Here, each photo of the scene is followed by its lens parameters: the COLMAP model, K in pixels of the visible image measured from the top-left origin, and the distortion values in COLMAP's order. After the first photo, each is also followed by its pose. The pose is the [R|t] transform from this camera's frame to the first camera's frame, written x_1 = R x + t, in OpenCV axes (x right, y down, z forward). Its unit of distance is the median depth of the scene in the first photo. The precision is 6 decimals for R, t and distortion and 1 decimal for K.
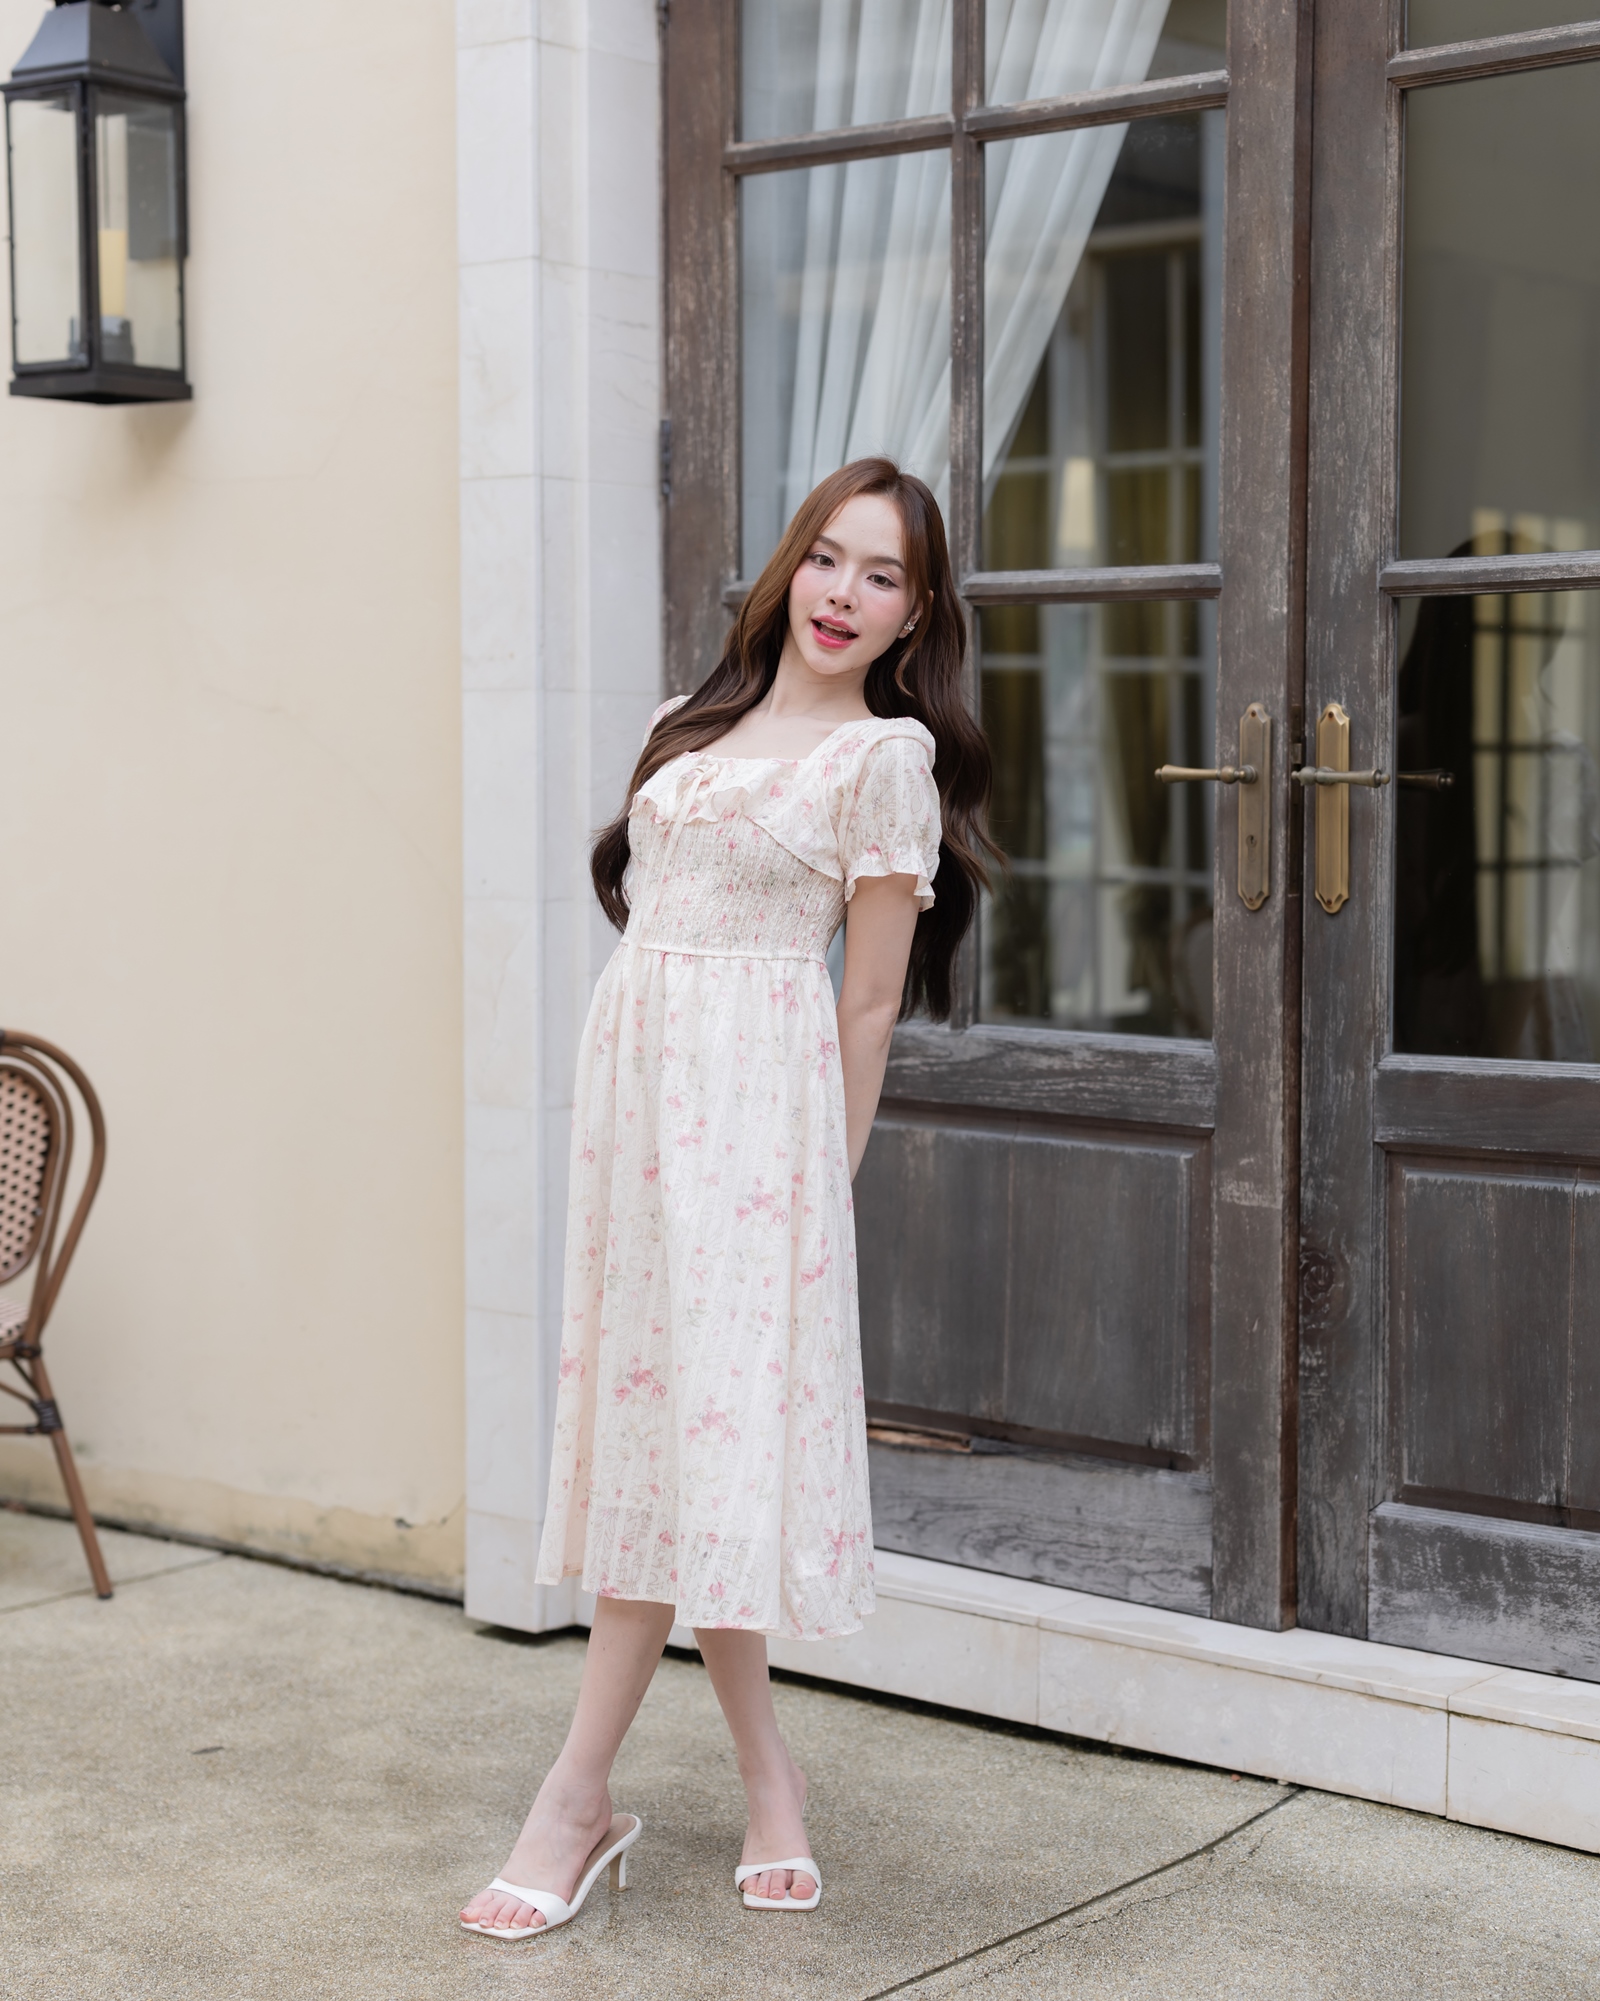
lens RADIAL K [[3474.5, 0, 831.3], [0, 3474.5, 1014.7], [0, 0, 1]] dist [0.093649, 0.000000]
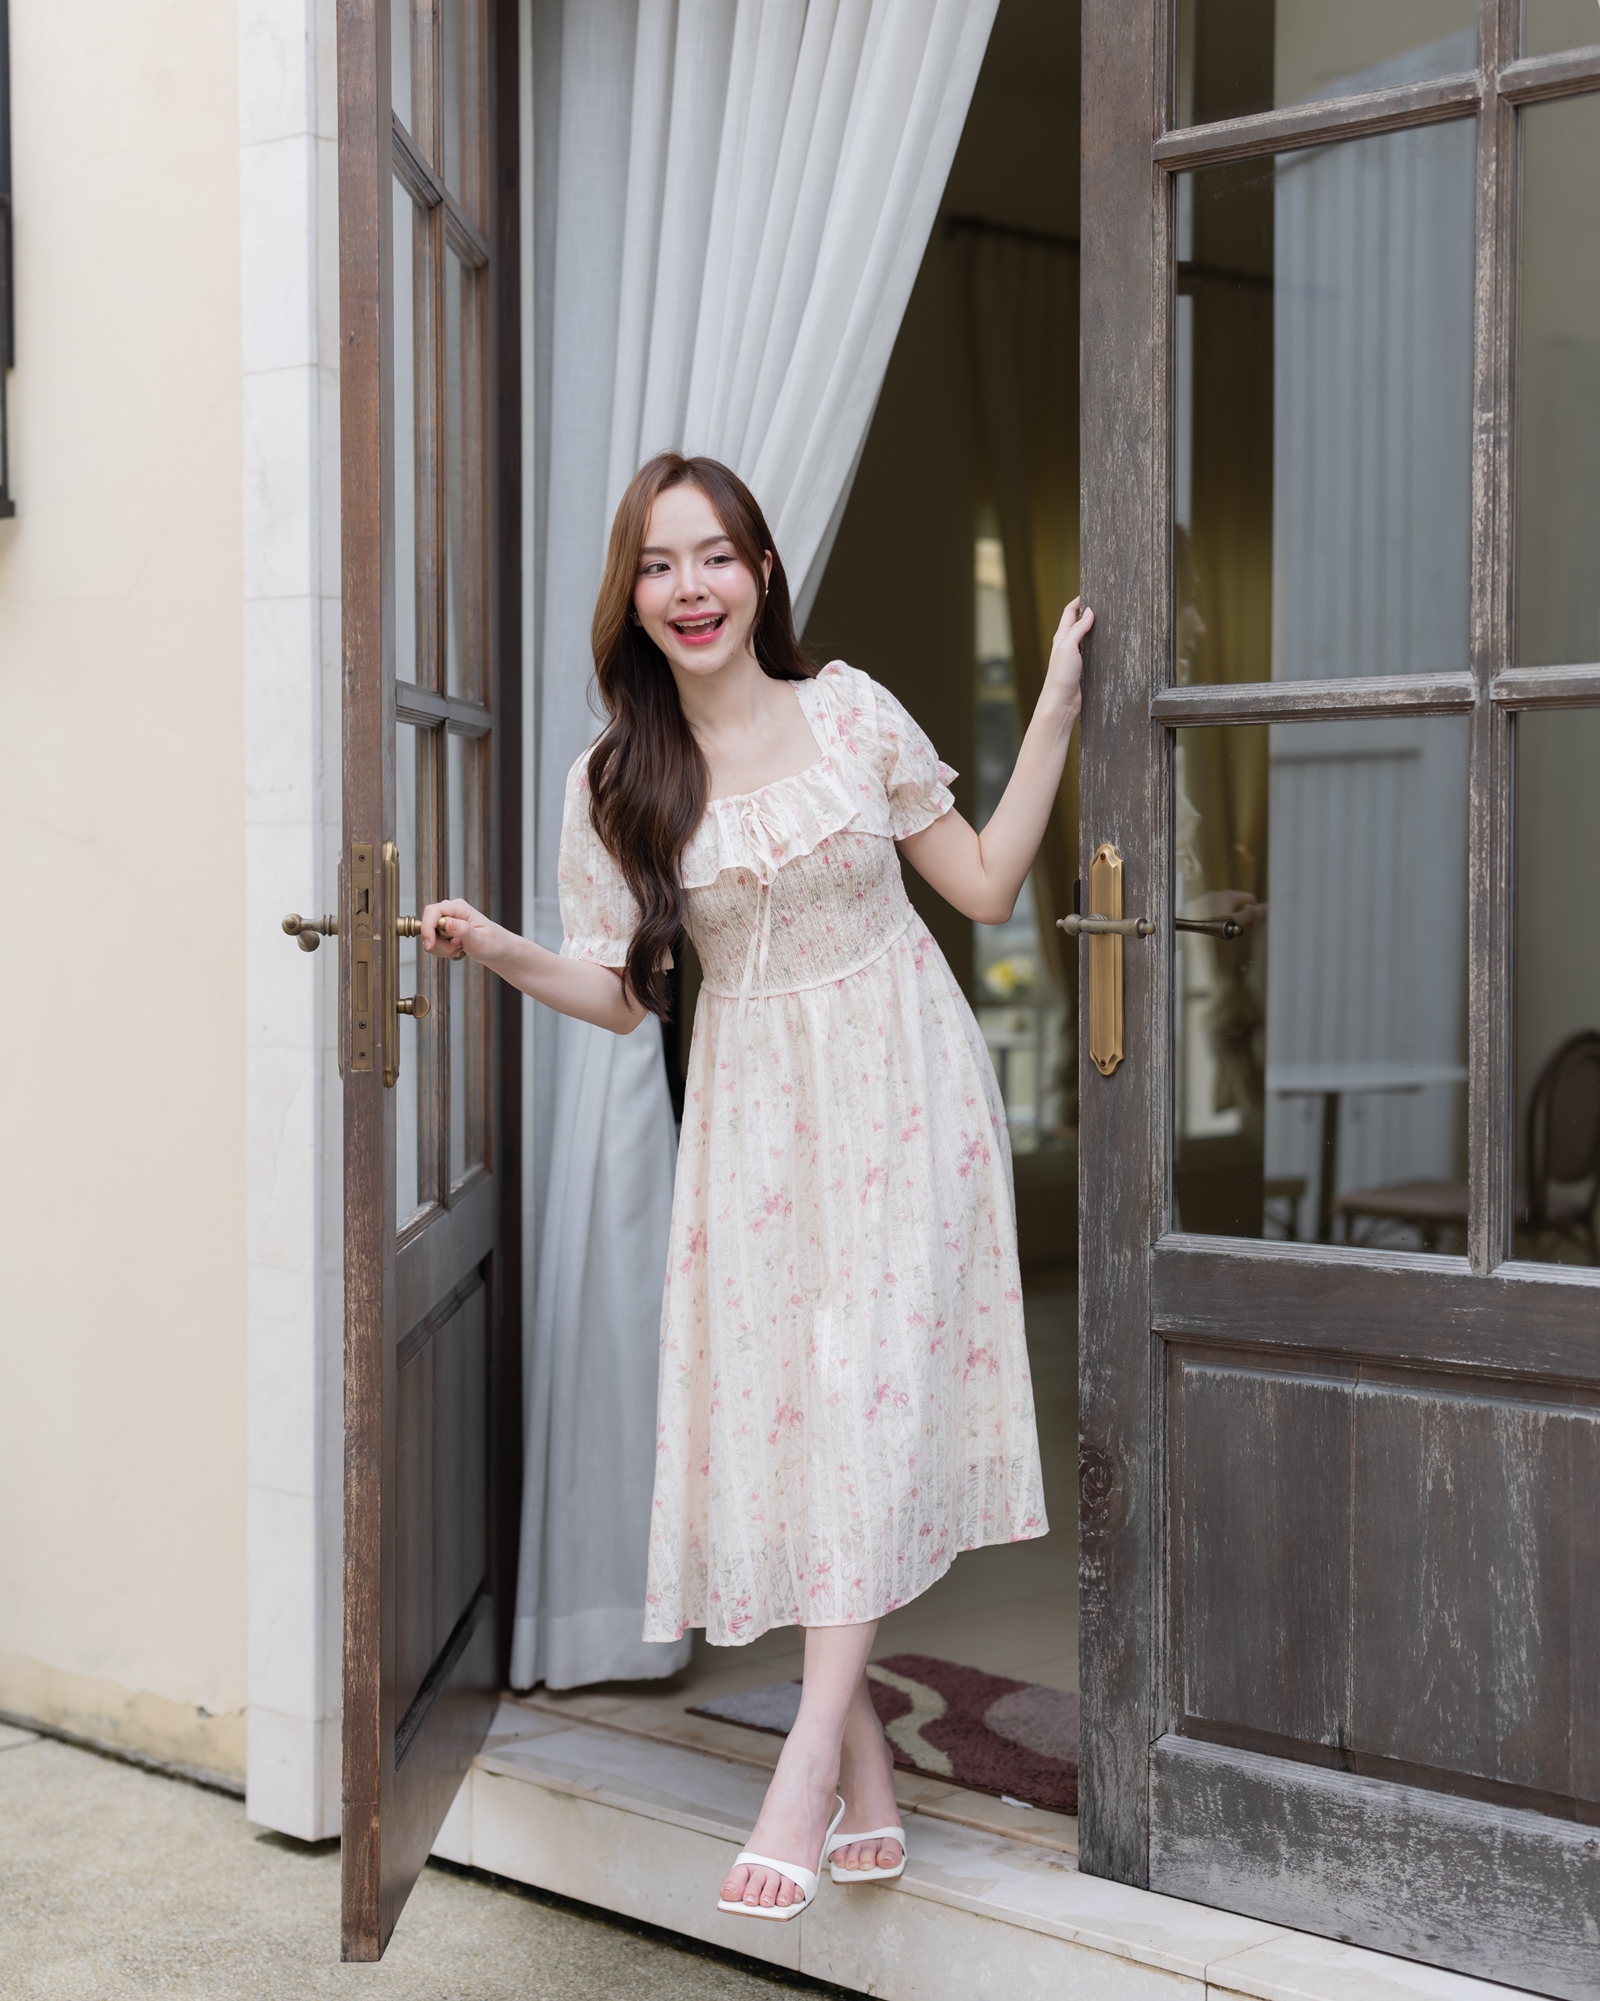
lens RADIAL K [[3474.5, 0, 796.5], [0, 3474.5, 986.4], [0, 0, 1]] dist [0.093649, 0.000000]
pose [[0.995661, 0.002106, -0.093036, 0.145595], [-0.005186, 0.999446, -0.032878, -0.021823], [0.092915, 0.033218, 0.995120, 0.092548]]
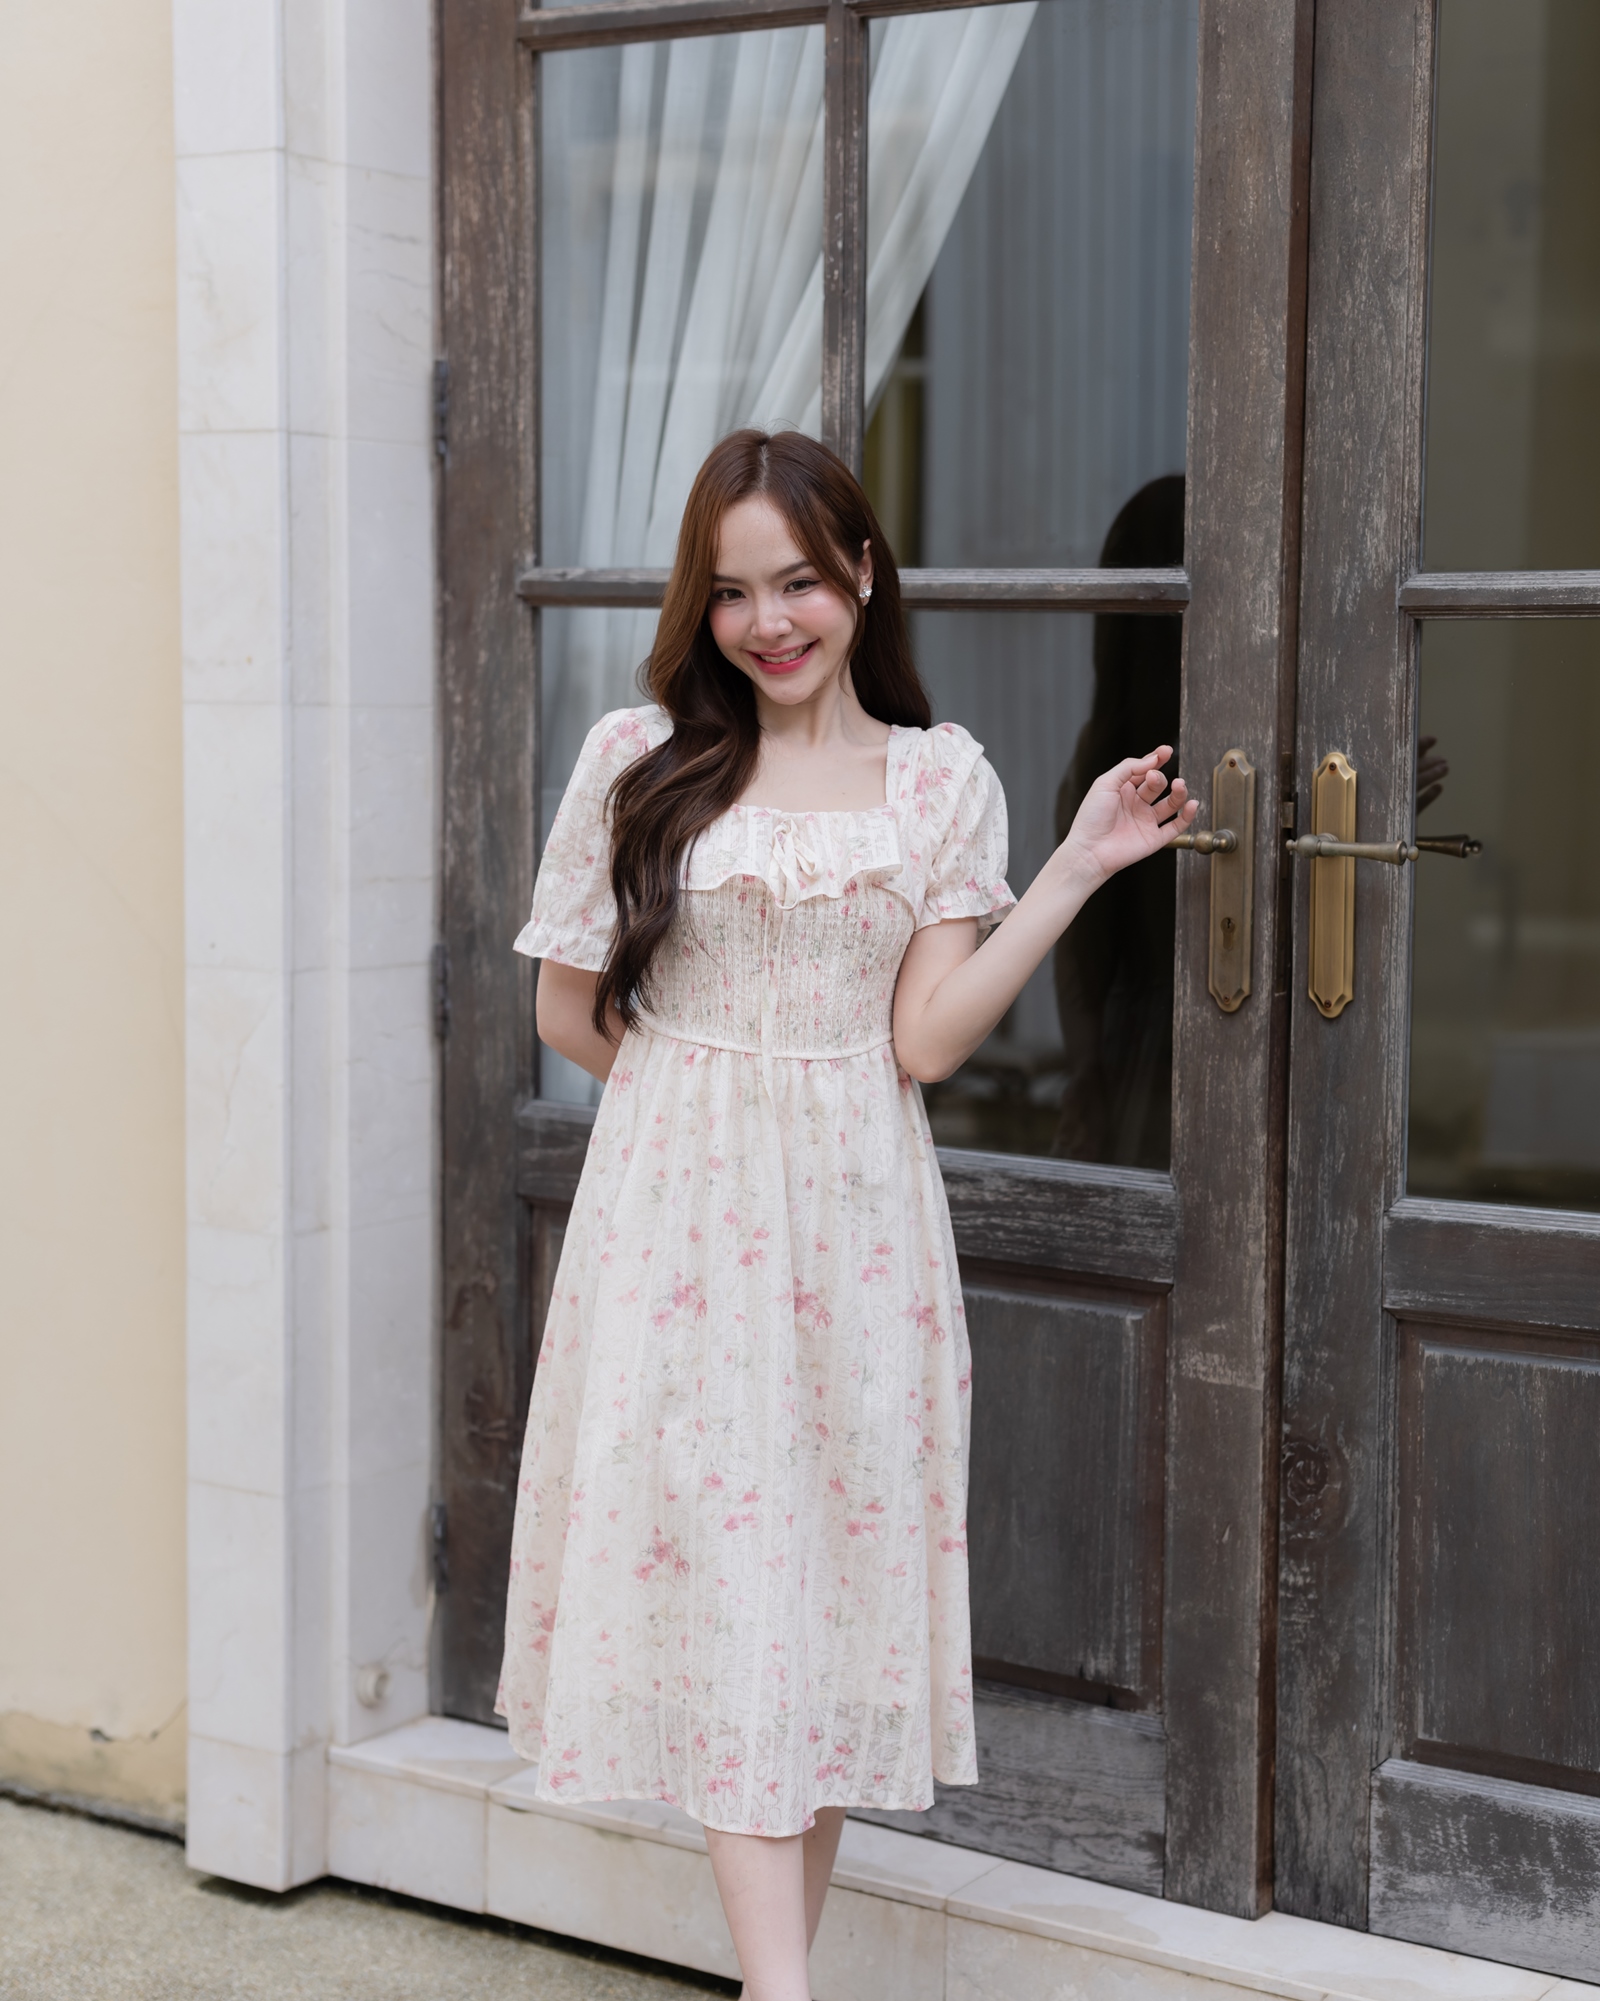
lens RADIAL K [[3474.5, 0, 799.2], [0, 3474.5, 994.9], [0, 0, 1]] dist [0.093649, 0.000000]
pose [[0.993968, -0.002829, 0.109634, -0.061226], [-0.000361, 0.999577, 0.029067, -0.056434], [-0.109670, -0.028932, 0.993547, 0.227337]]
